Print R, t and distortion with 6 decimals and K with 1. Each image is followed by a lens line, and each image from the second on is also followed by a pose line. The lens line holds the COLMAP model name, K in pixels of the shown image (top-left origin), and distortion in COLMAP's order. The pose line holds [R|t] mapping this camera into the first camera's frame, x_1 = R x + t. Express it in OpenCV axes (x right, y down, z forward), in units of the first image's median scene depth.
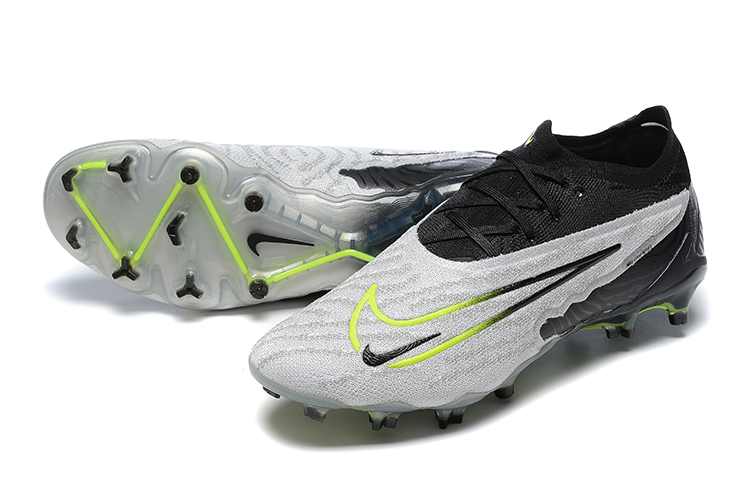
lens RADIAL K [[1955.2, 0, 375.0], [0, 1955.2, 250.0], [0, 0, 1]] dist [0.028603, 0.102599]
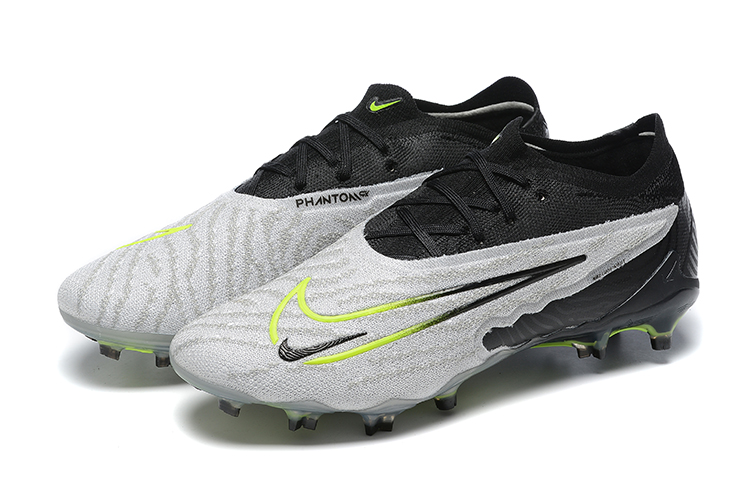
lens RADIAL K [[1955.2, 0, 375.0], [0, 1955.2, 250.0], [0, 0, 1]] dist [0.028603, 0.102599]
pose [[0.986779, 0.066654, -0.147733, 0.168375], [-0.070506, 0.997291, -0.020988, 0.021638], [0.145934, 0.031126, 0.988805, 0.066042]]
